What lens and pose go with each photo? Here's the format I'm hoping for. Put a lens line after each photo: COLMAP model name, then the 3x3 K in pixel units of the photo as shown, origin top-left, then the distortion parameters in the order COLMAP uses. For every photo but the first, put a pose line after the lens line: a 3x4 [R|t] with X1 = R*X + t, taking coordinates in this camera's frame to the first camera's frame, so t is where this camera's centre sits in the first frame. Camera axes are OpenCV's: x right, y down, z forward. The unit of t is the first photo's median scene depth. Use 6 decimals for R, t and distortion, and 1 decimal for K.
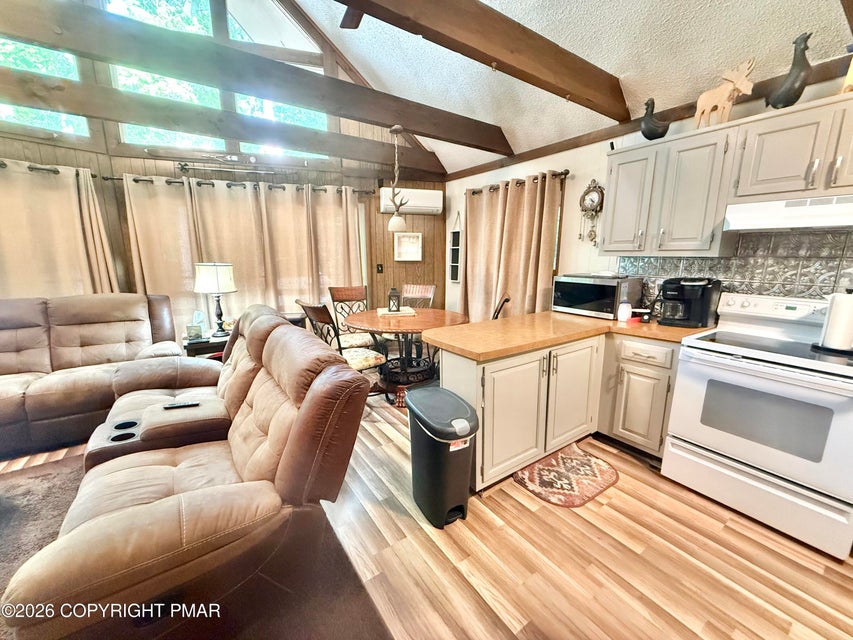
lens RADIAL K [[336.8, 0, 424.4], [0, 336.8, 319.7], [0, 0, 1]] dist [0.000484, -0.000296]
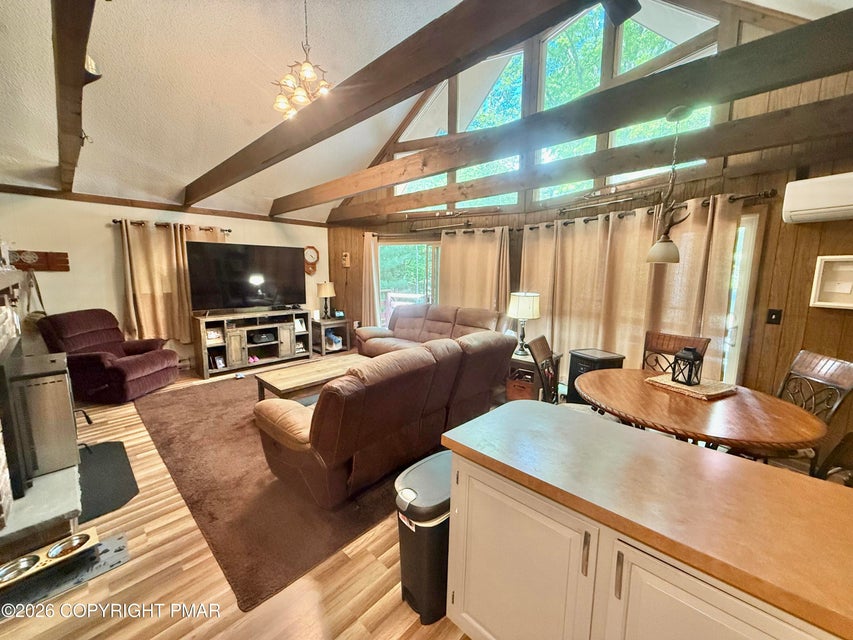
lens RADIAL K [[336.8, 0, 423.5], [0, 336.8, 321.1], [0, 0, 1]] dist [0.000484, -0.000296]
pose [[0.211268, 0.141183, -0.967178, 0.373316], [-0.199836, 0.974851, 0.098652, -0.094696], [0.956782, 0.172435, 0.234168, 0.317398]]
